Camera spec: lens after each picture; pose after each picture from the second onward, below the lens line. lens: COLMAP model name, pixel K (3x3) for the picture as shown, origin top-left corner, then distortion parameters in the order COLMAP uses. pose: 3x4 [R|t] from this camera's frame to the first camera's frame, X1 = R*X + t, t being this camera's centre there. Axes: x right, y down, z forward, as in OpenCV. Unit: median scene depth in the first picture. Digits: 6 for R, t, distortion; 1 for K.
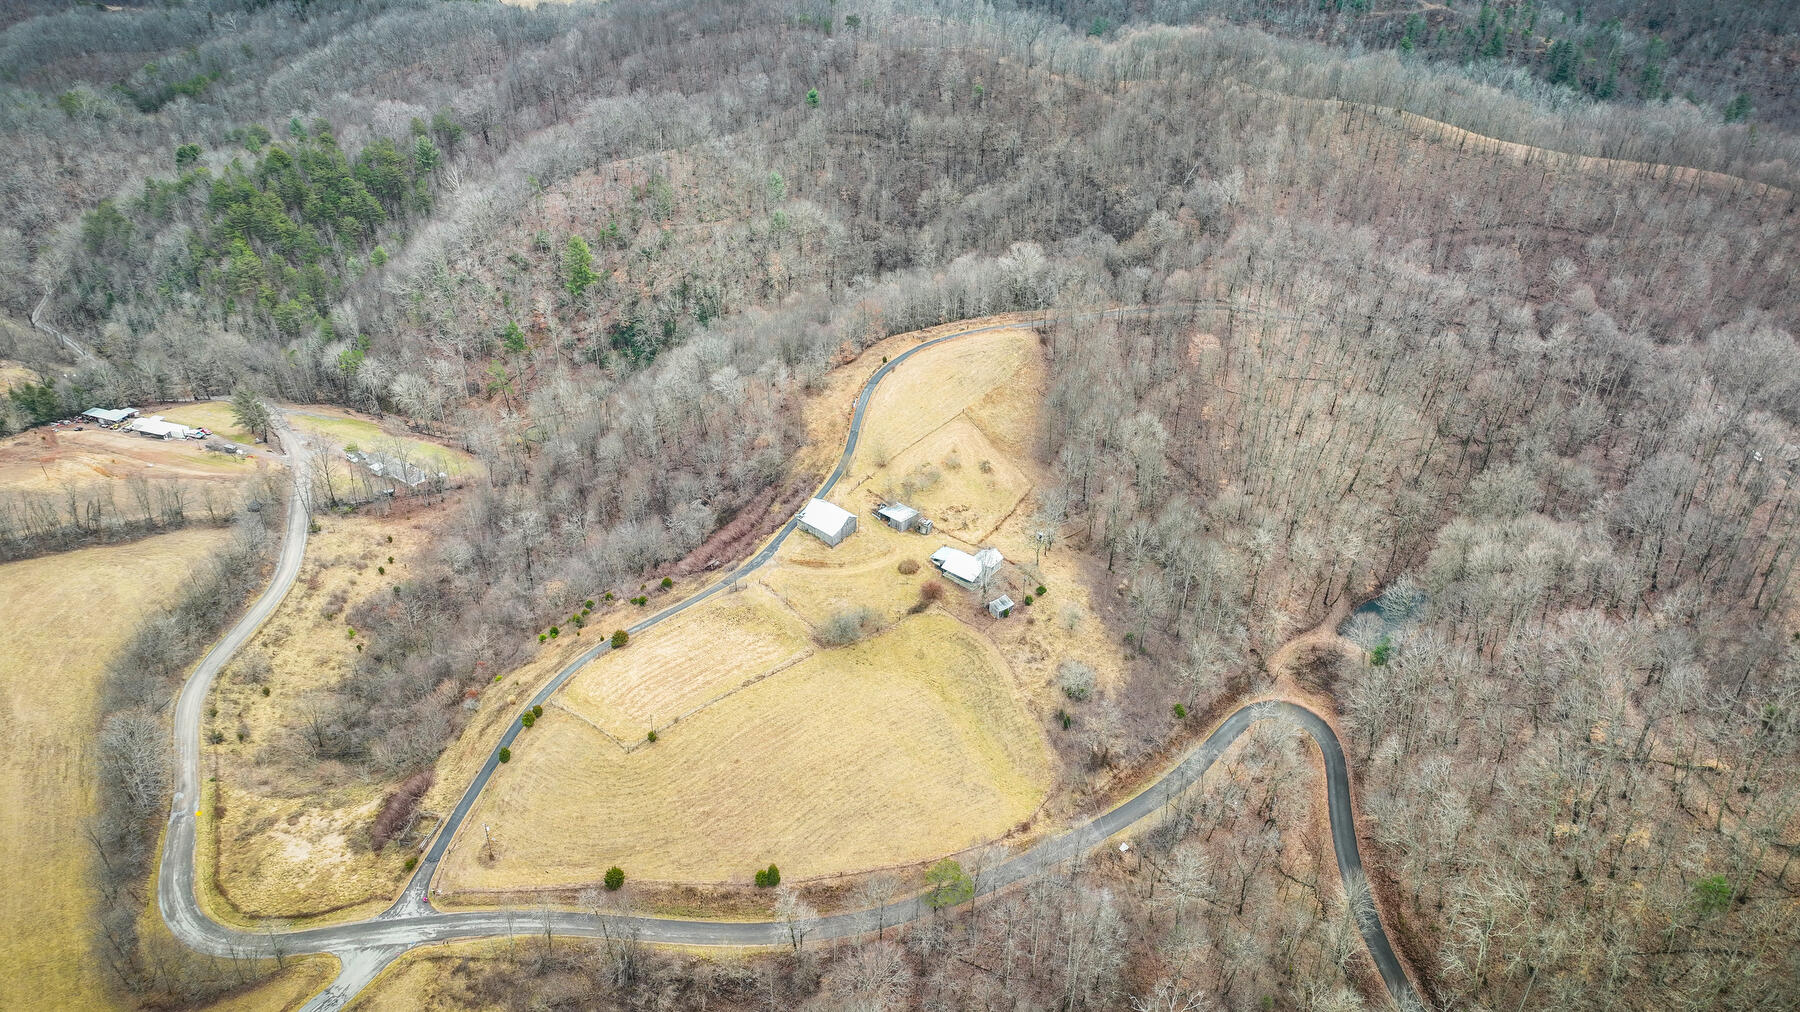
lens RADIAL K [[1266.4, 0, 900.0], [0, 1266.4, 506.0], [0, 0, 1]] dist [-0.000298, 0.019488]
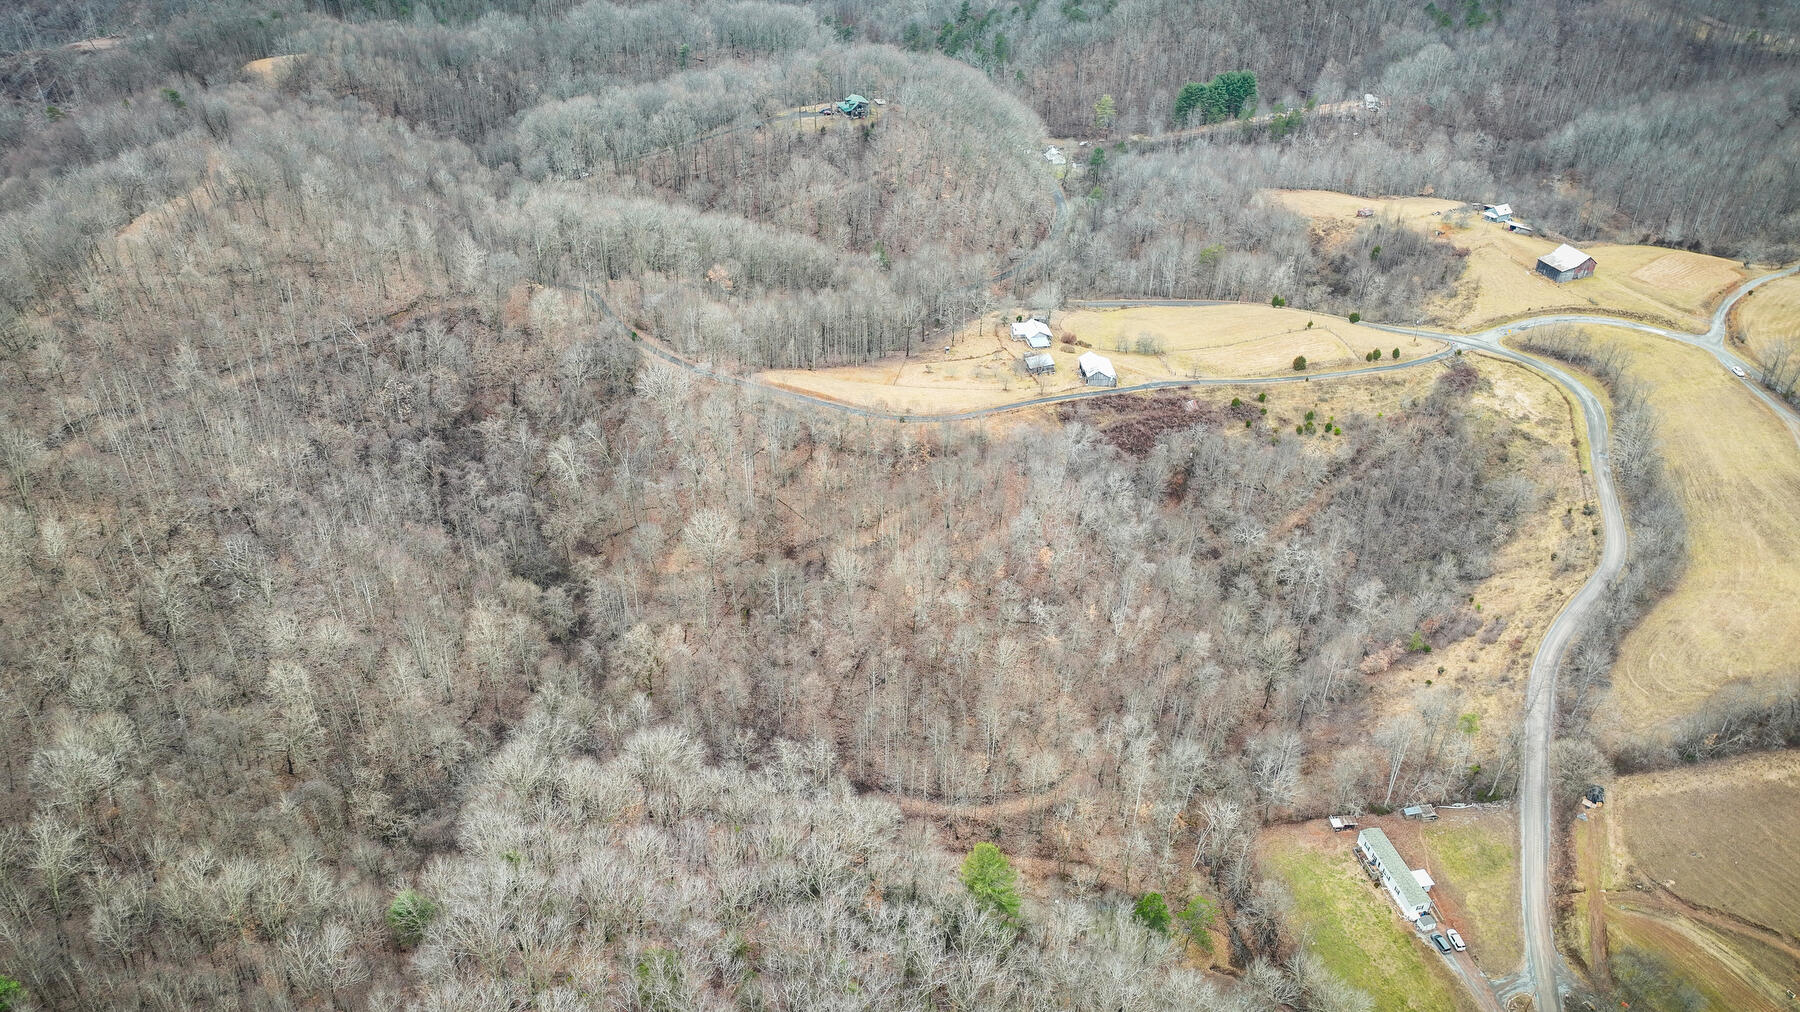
lens RADIAL K [[1262.8, 0, 900.0], [0, 1262.8, 506.0], [0, 0, 1]] dist [-0.004830, -0.001308]
pose [[-0.733650, -0.384352, 0.560385, -0.614322], [0.362558, 0.476079, 0.801187, -0.917346], [-0.574726, 0.790963, -0.209925, 1.381870]]
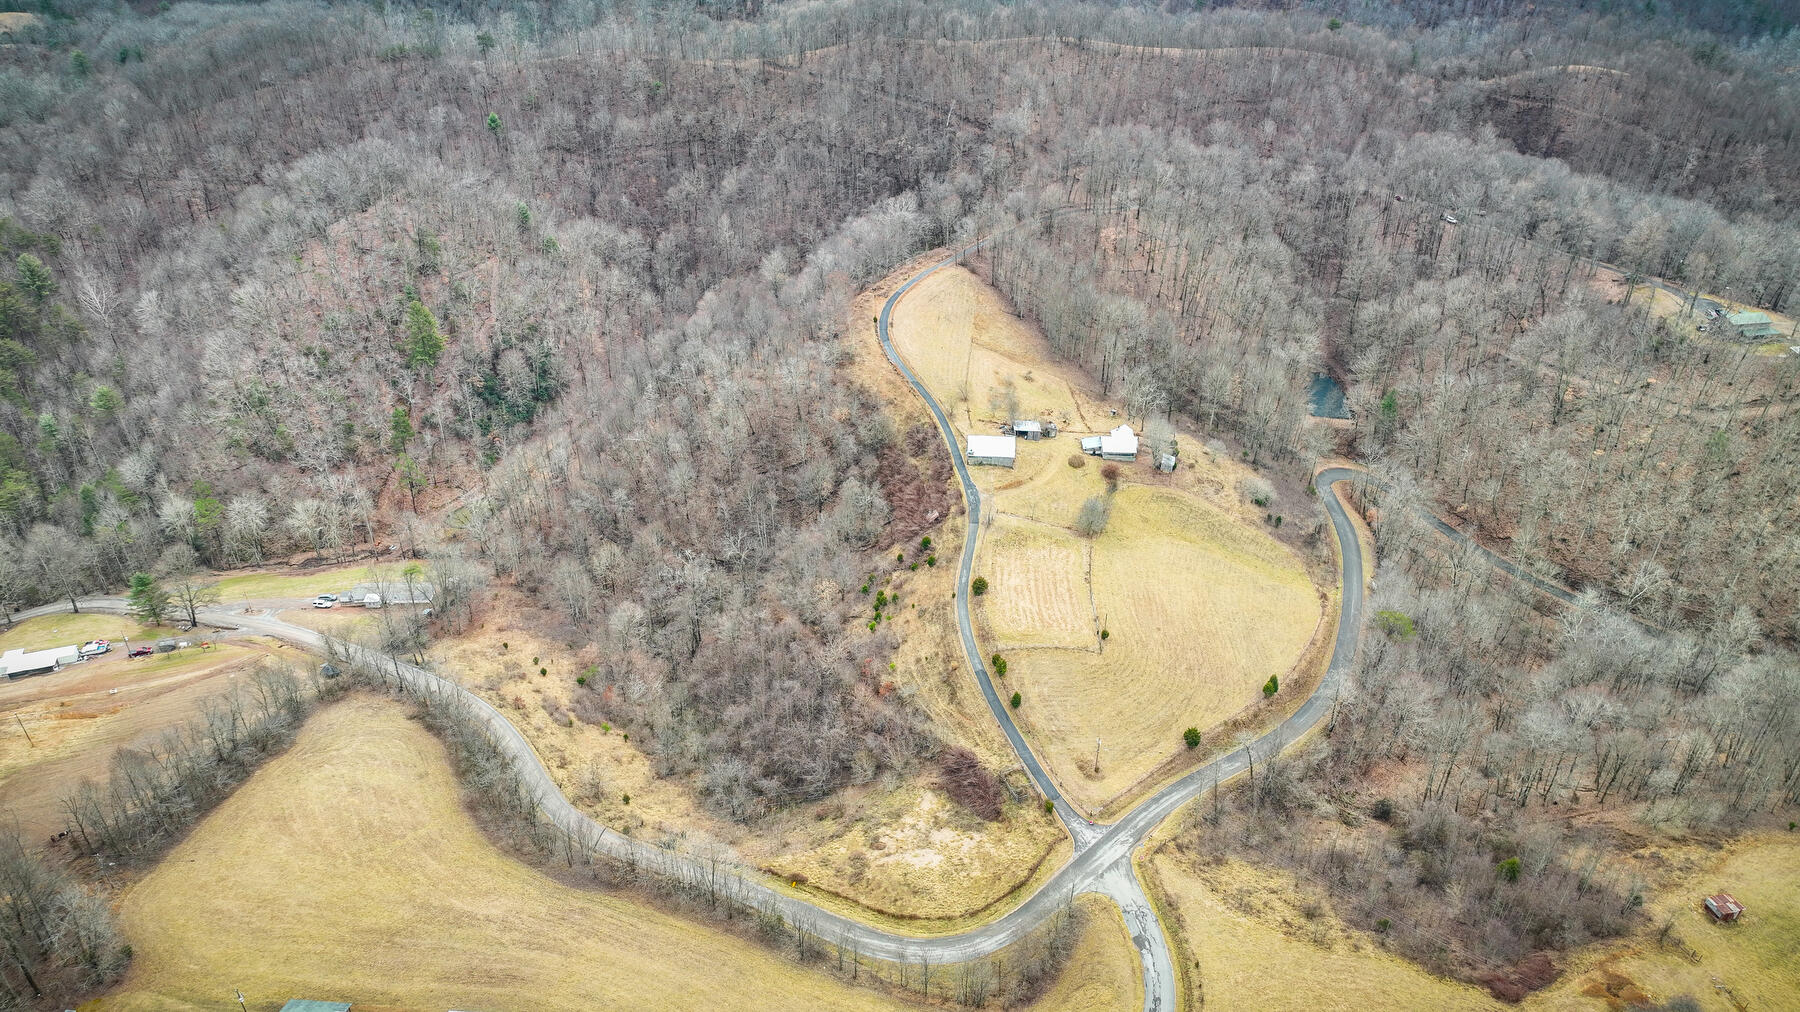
lens RADIAL K [[1266.4, 0, 900.0], [0, 1266.4, 506.0], [0, 0, 1]] dist [-0.000298, 0.019488]
pose [[0.804505, -0.322730, 0.498615, -0.644693], [0.323221, 0.942192, 0.088327, -0.060814], [-0.498297, 0.090103, 0.862312, 0.088208]]
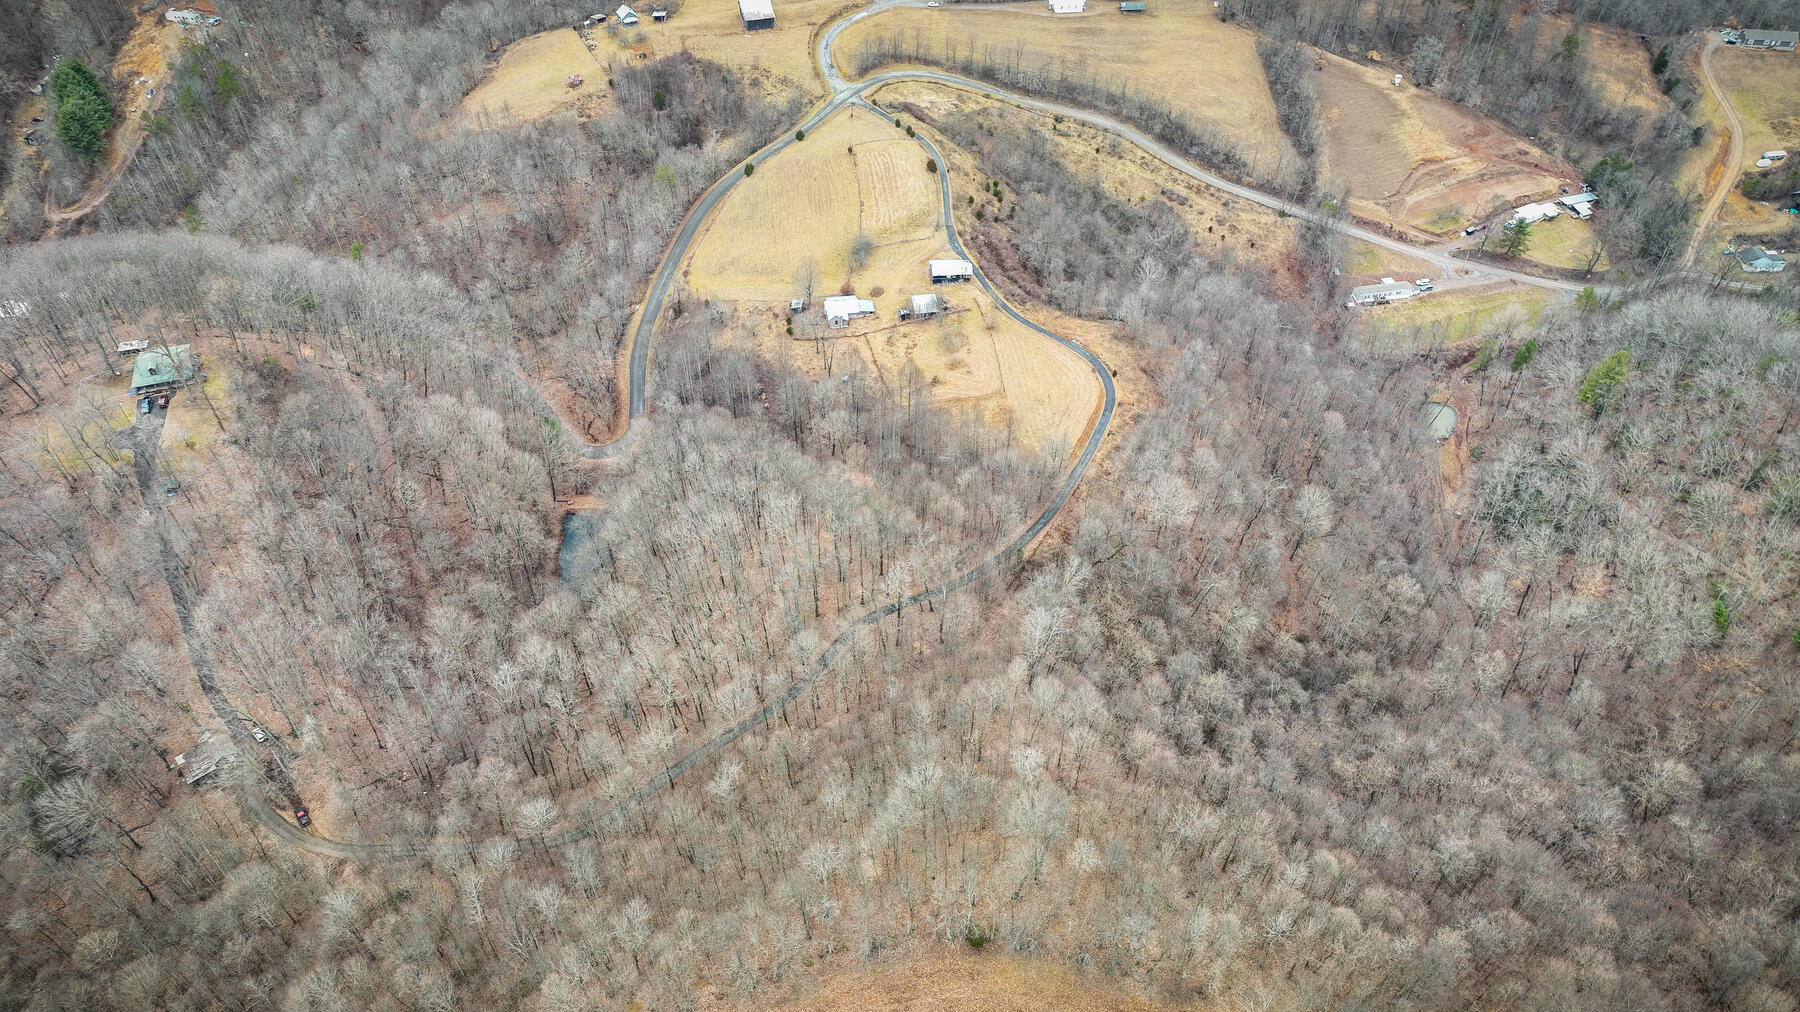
lens RADIAL K [[1266.4, 0, 900.0], [0, 1266.4, 506.0], [0, 0, 1]] dist [-0.000298, 0.019488]
pose [[-0.687639, 0.502790, -0.523788, 0.721608], [-0.413692, 0.321534, 0.851748, -0.921362], [0.596666, 0.802383, -0.013099, 1.105799]]
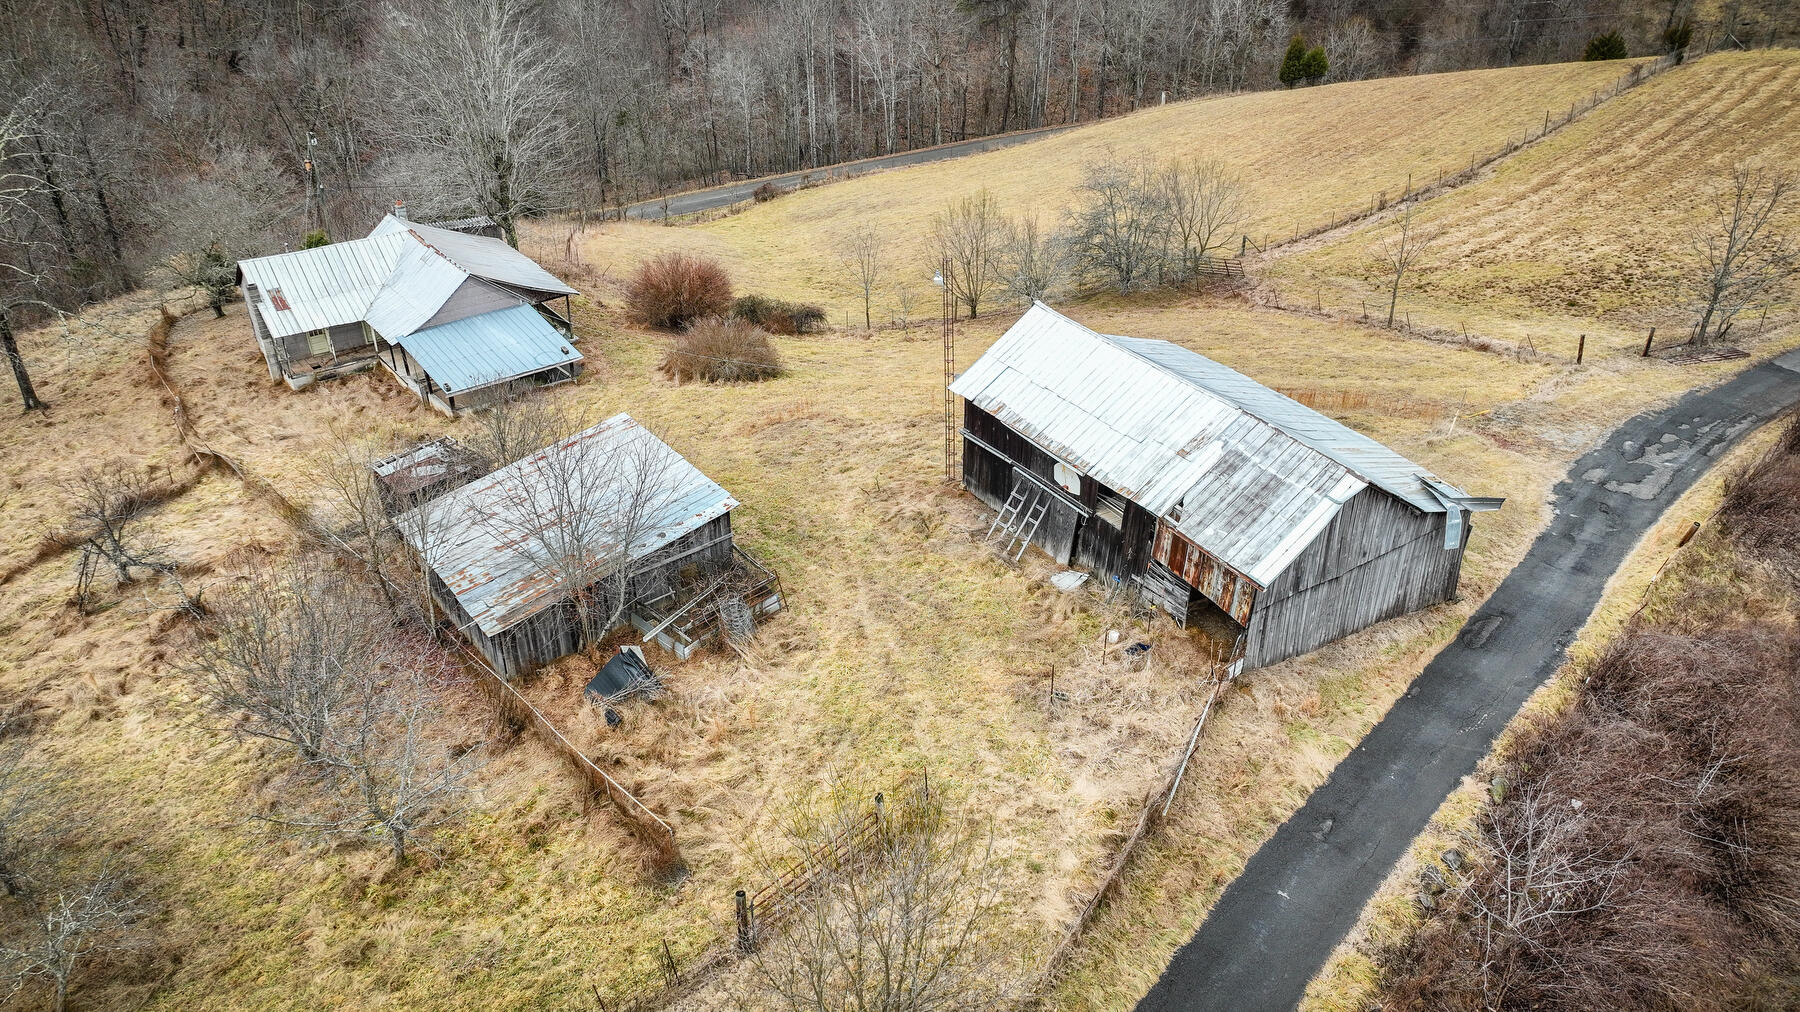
lens RADIAL K [[1266.4, 0, 900.0], [0, 1266.4, 506.0], [0, 0, 1]] dist [-0.000298, 0.019488]
pose [[-0.968354, -0.136576, 0.208896, -0.047515], [0.129059, 0.442384, 0.887491, -0.082982], [-0.213622, 0.886365, -0.410758, 0.990019]]
